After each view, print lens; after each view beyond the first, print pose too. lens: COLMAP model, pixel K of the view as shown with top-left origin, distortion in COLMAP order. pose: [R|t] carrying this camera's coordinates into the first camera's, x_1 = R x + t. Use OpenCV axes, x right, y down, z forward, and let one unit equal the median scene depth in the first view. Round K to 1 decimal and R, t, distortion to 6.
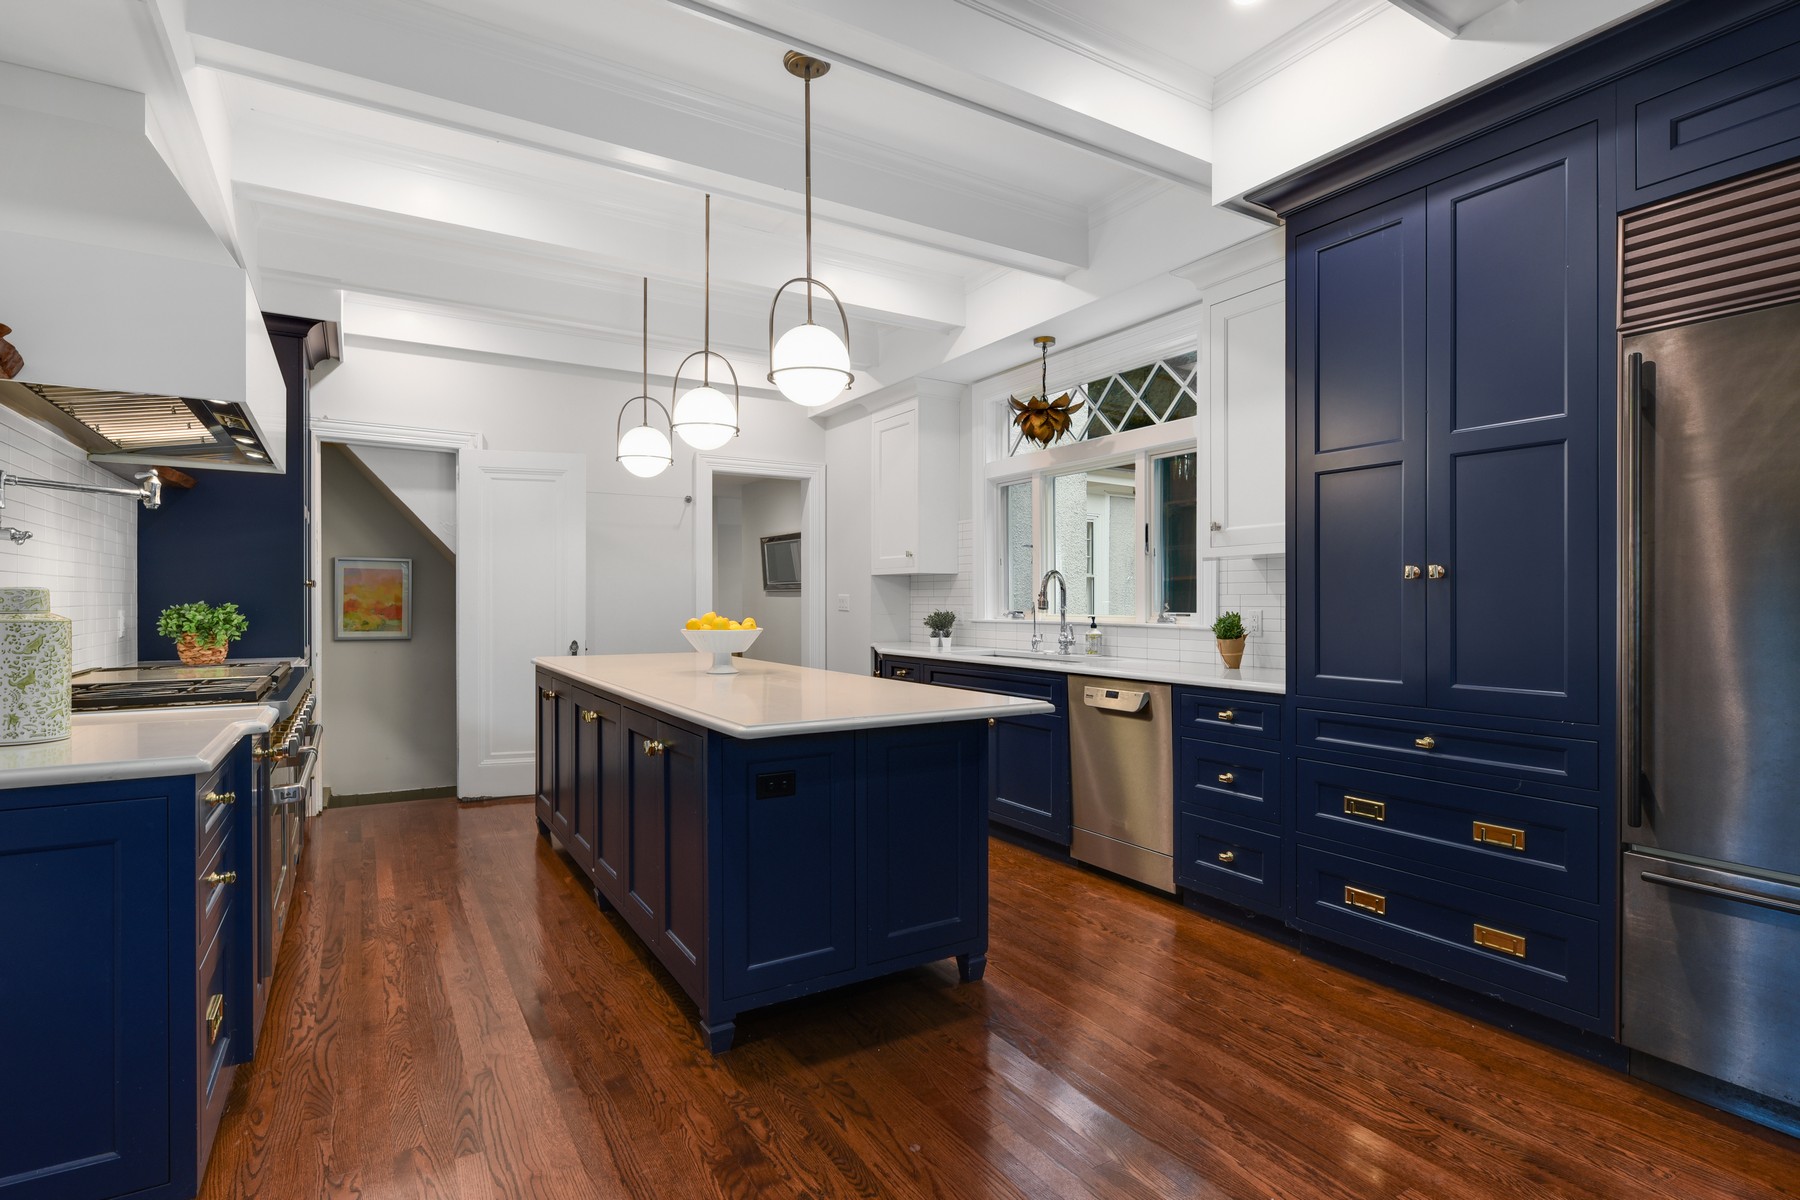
lens RADIAL K [[897.3, 0, 905.0], [0, 897.3, 605.2], [0, 0, 1]] dist [0.006790, 0.000448]
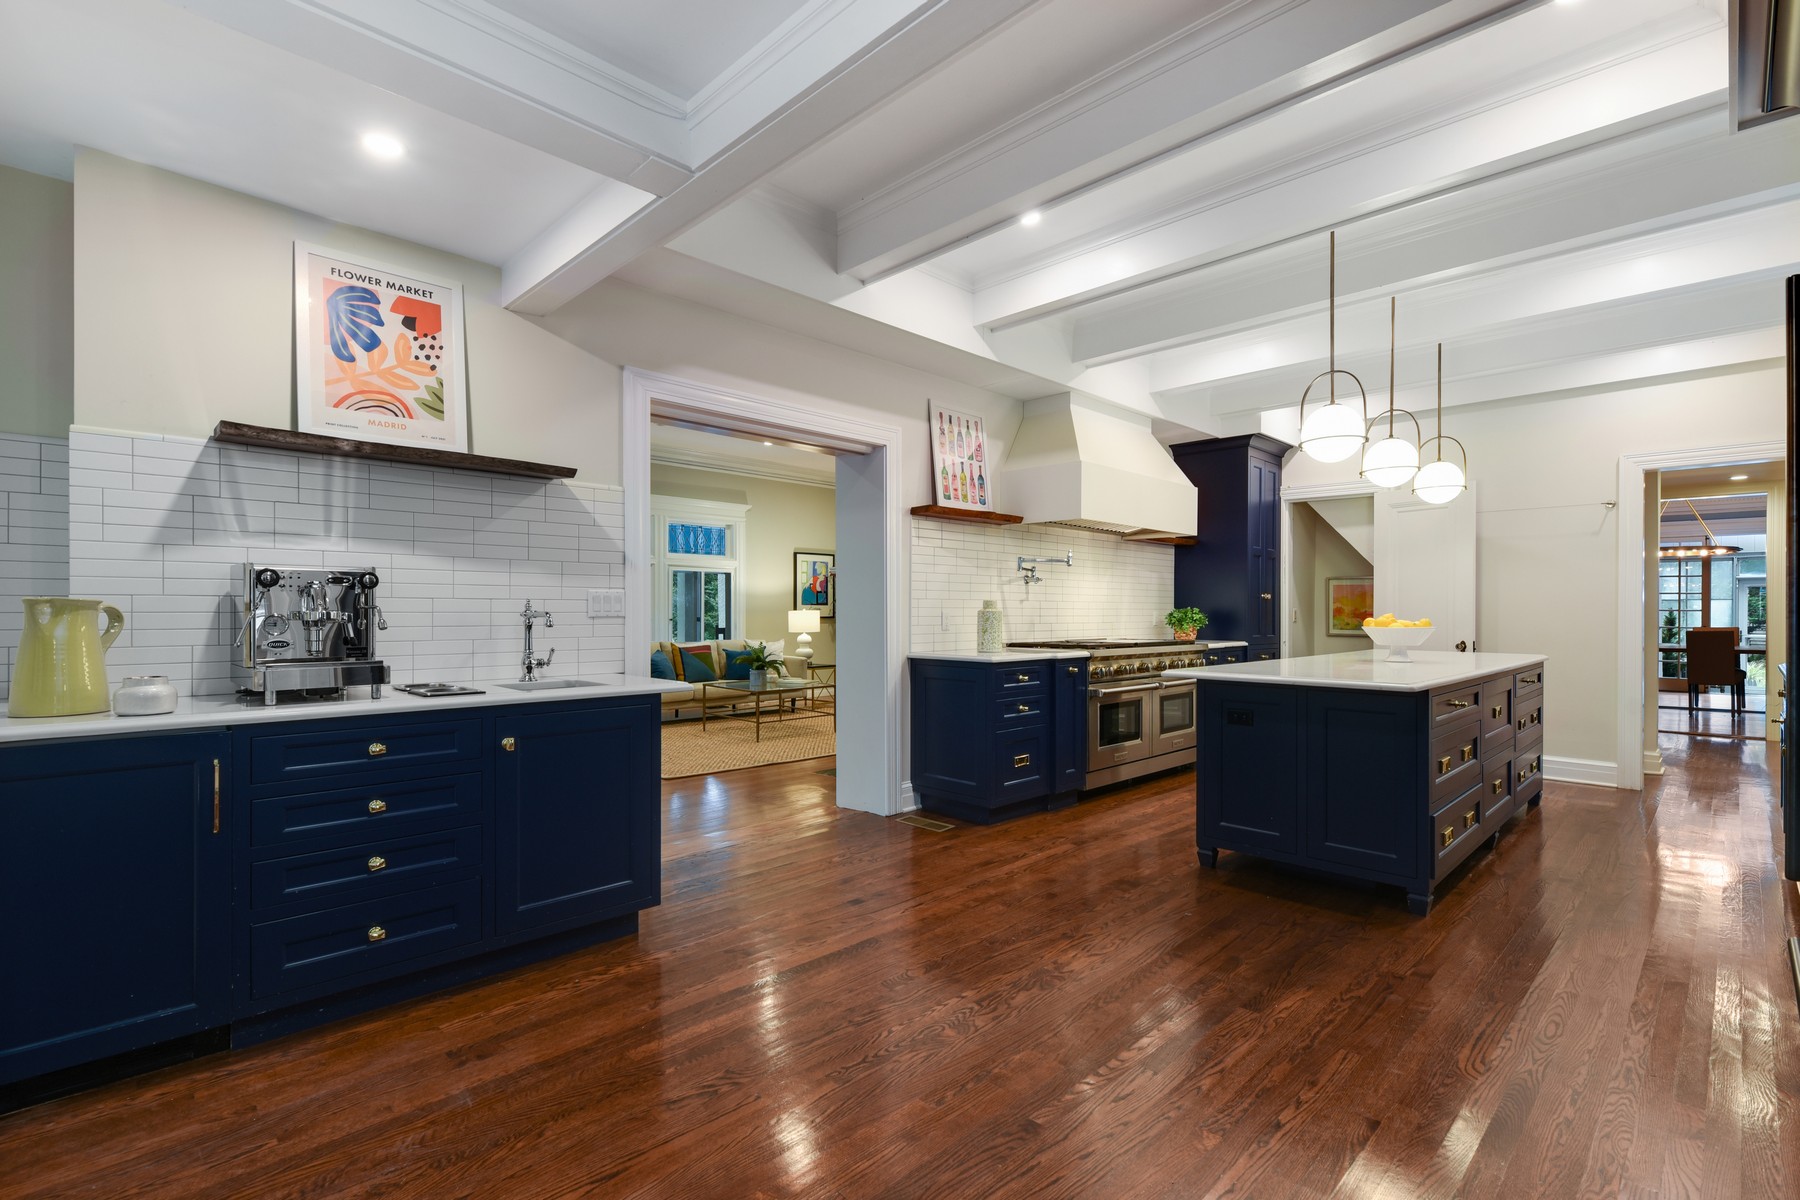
lens RADIAL K [[831.8, 0, 908.2], [0, 831.8, 610.3], [0, 0, 1]] dist [0.002066, 0.000079]
pose [[0.227613, -0.003428, -0.973746, 0.962572], [-0.004926, 0.999977, -0.004671, 0.016565], [0.973739, 0.005860, 0.227591, 0.070997]]
